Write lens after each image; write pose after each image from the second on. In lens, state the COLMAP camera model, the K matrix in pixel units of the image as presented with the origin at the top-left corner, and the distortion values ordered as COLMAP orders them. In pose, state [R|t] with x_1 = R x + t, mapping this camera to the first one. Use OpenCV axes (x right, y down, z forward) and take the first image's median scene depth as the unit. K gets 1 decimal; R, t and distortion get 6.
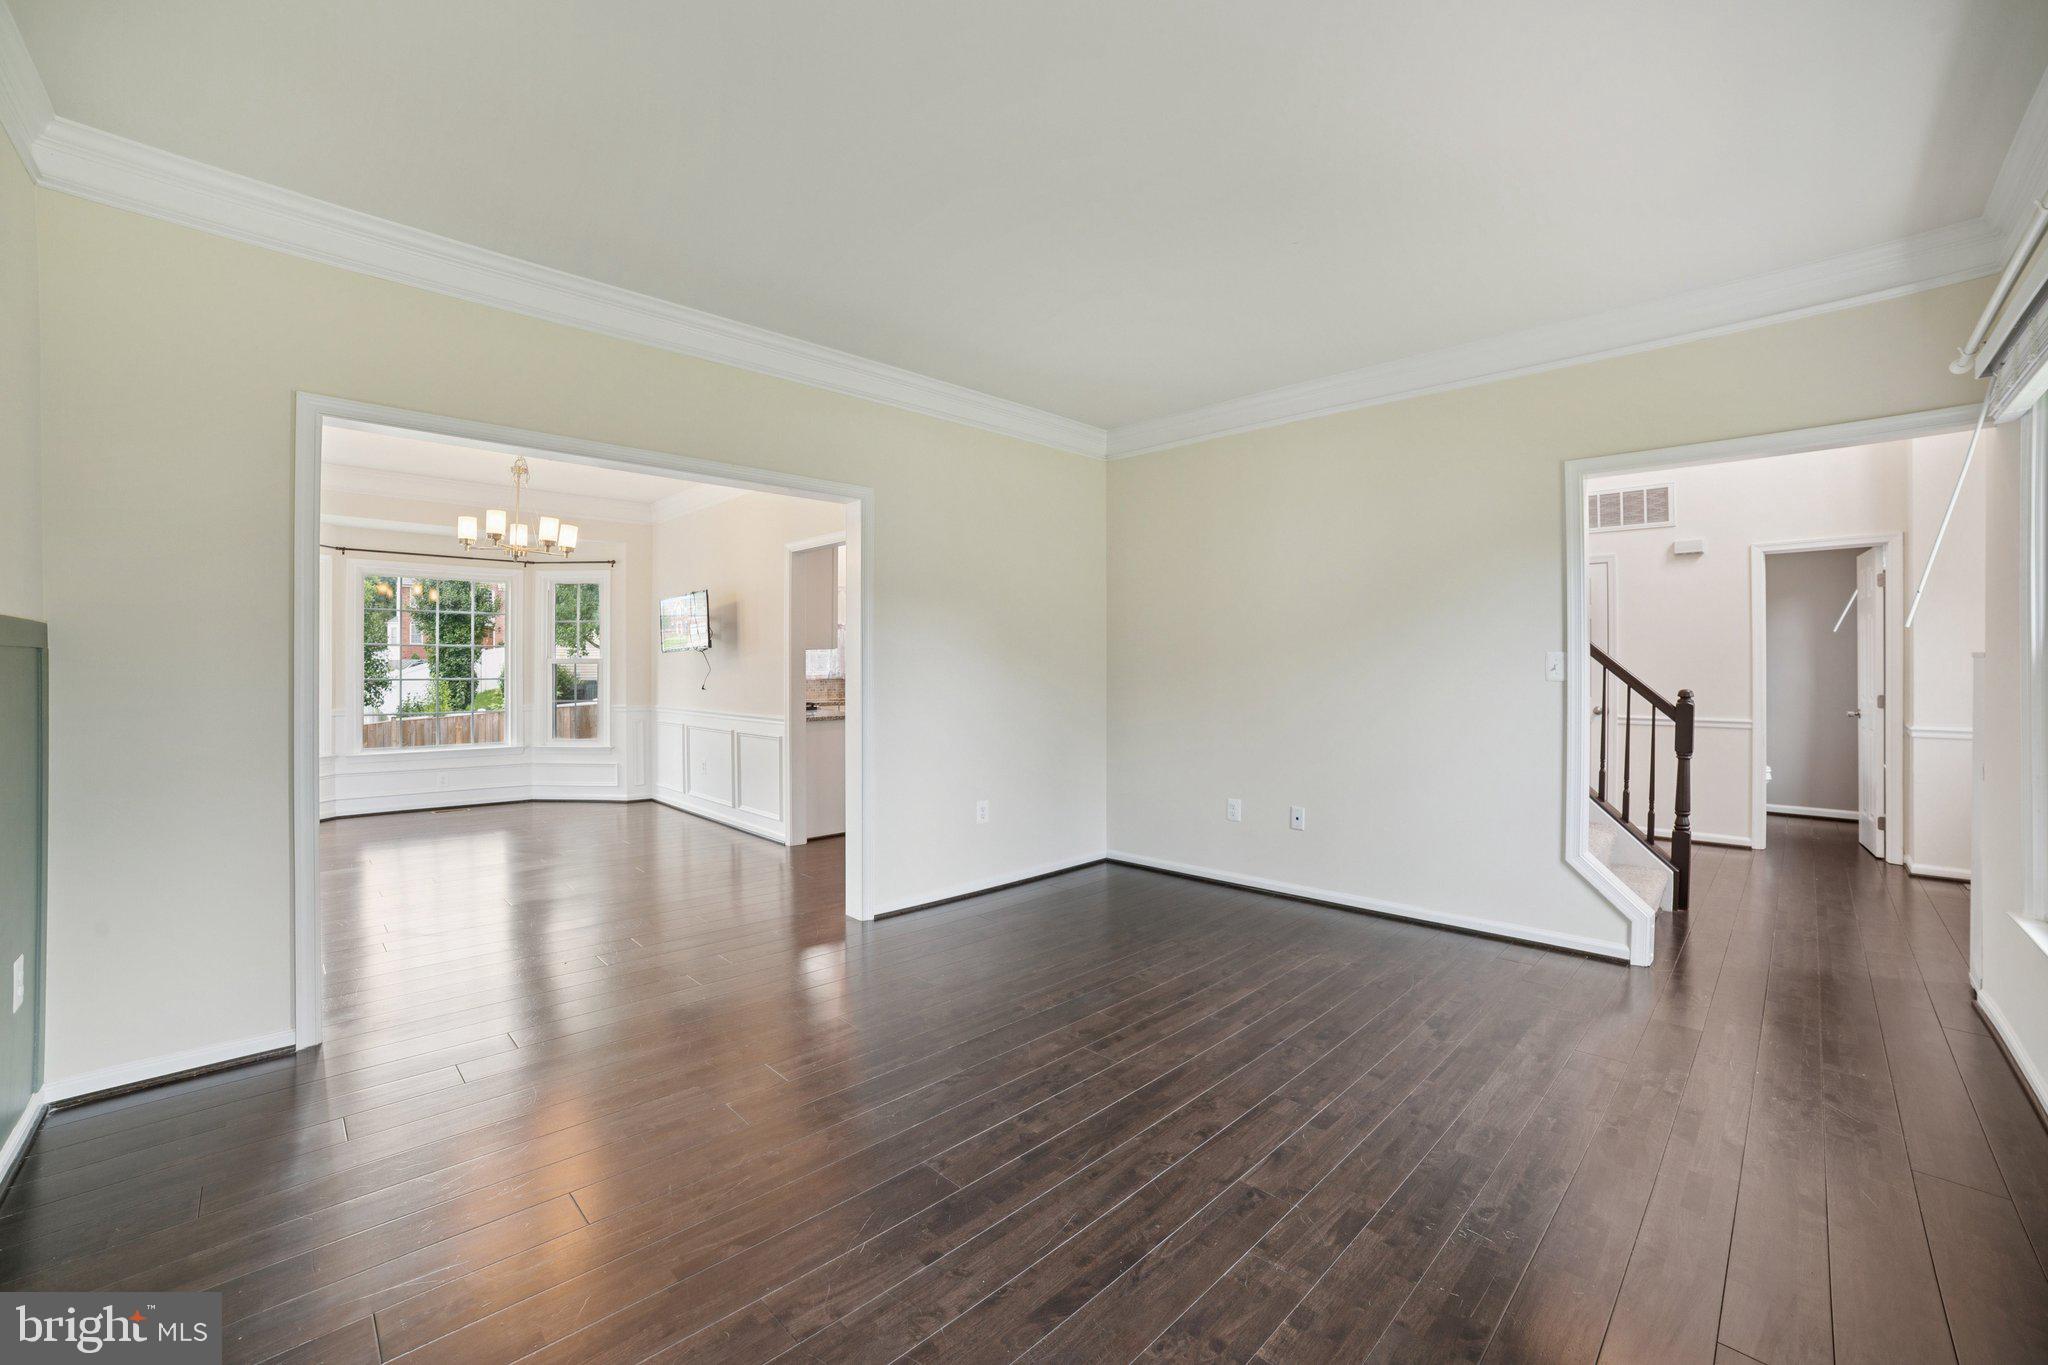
lens RADIAL K [[845.4, 0, 1020.7], [0, 845.4, 673.4], [0, 0, 1]] dist [-0.109761, 0.040750]
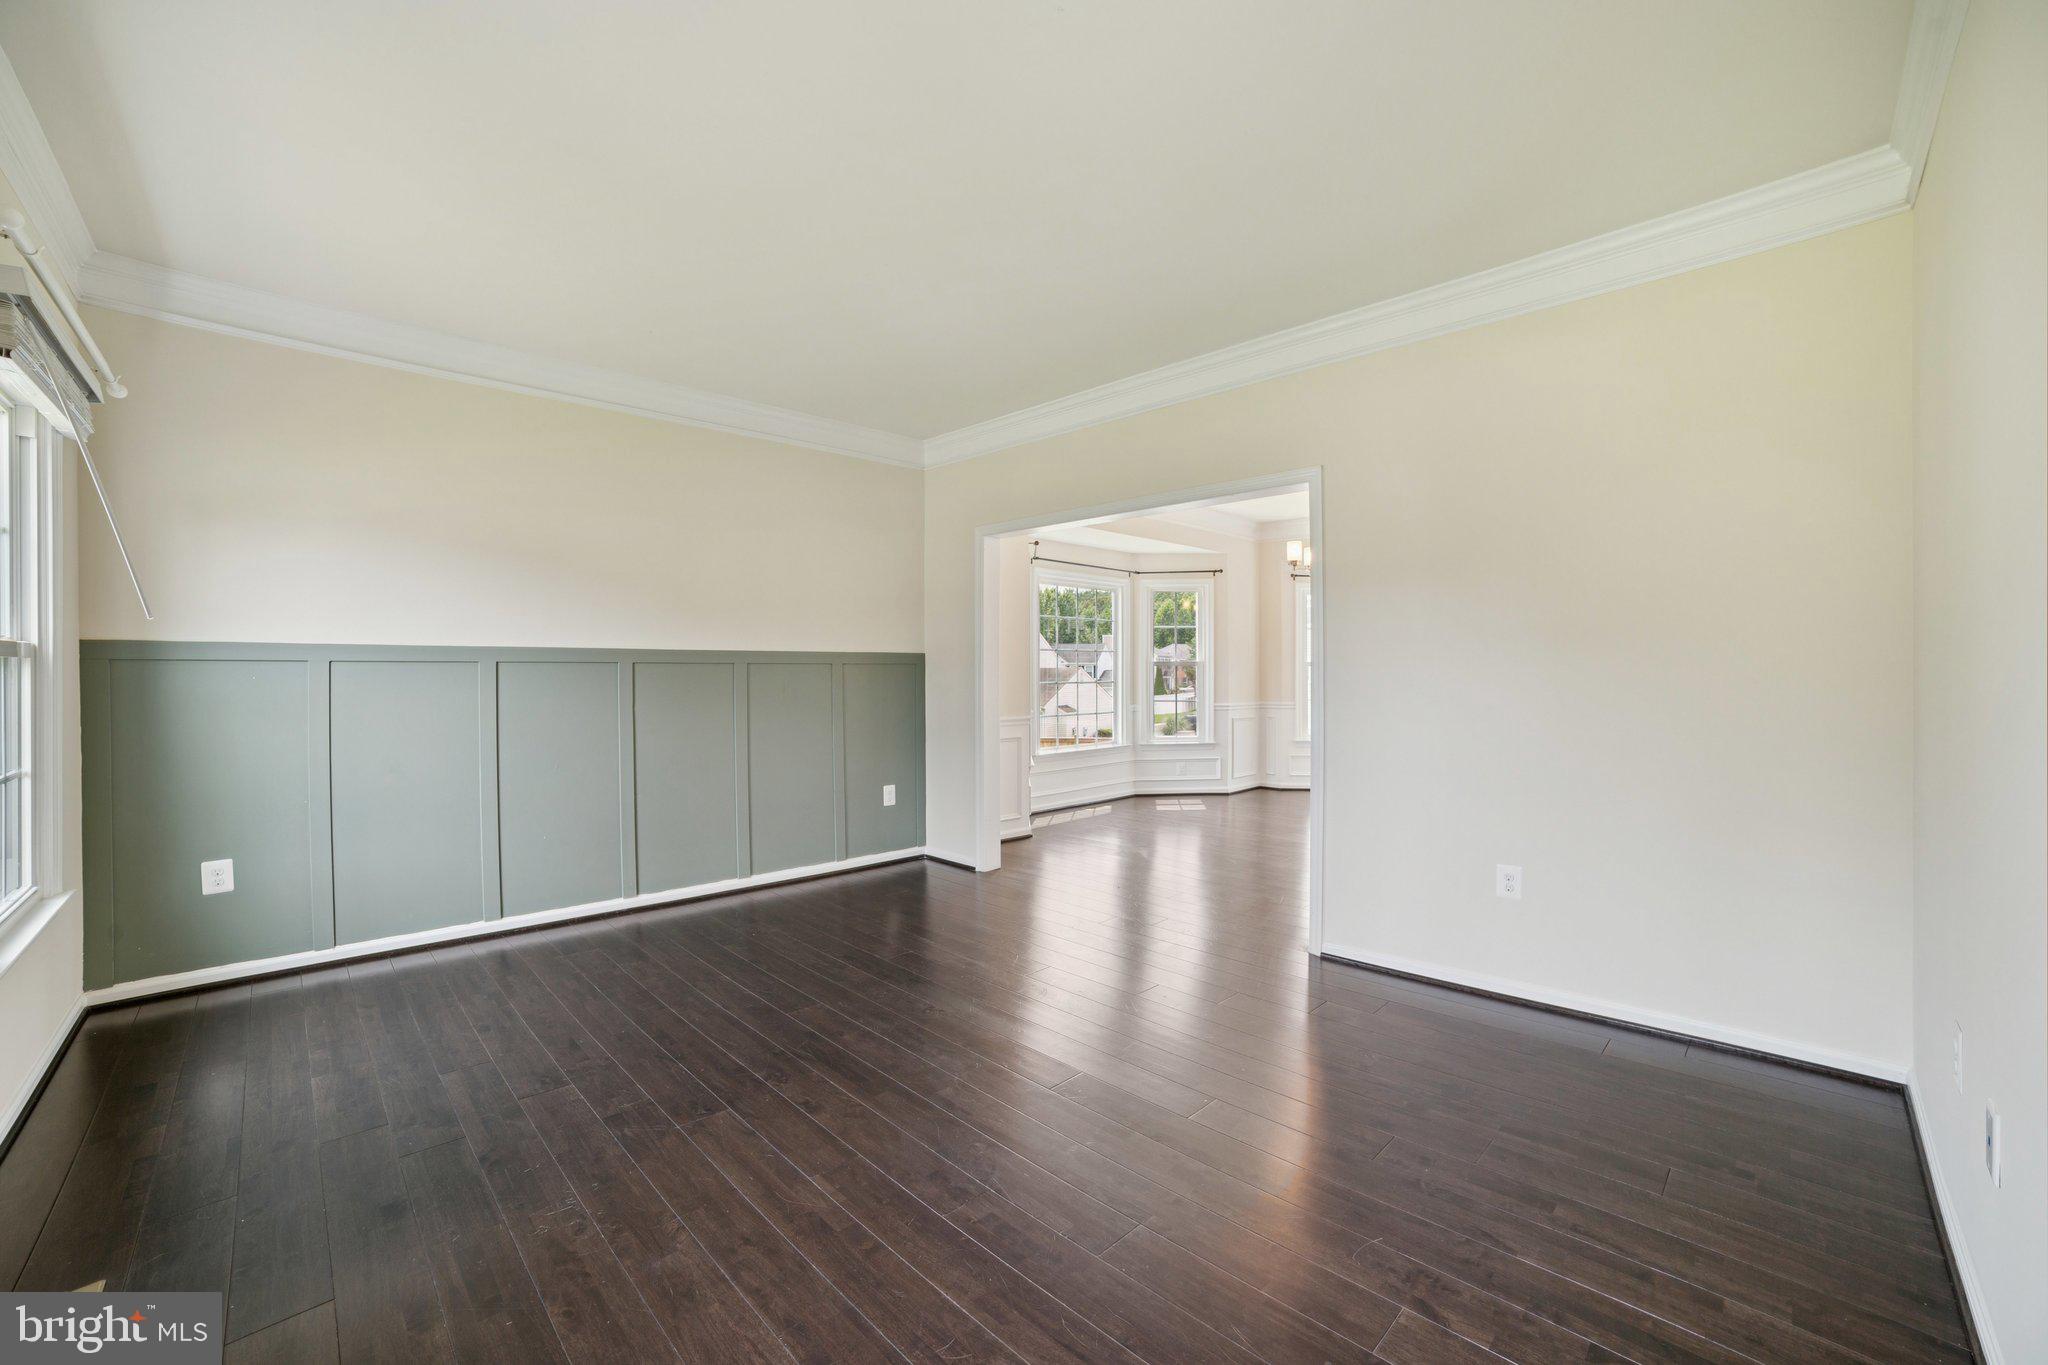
lens RADIAL K [[845.4, 0, 1020.7], [0, 845.4, 673.4], [0, 0, 1]] dist [-0.109761, 0.040750]
pose [[-0.023856, 0.002336, -0.999713, 1.143840], [-0.002170, 0.999995, 0.002388, -0.006929], [0.999713, 0.002227, -0.023851, 1.155363]]
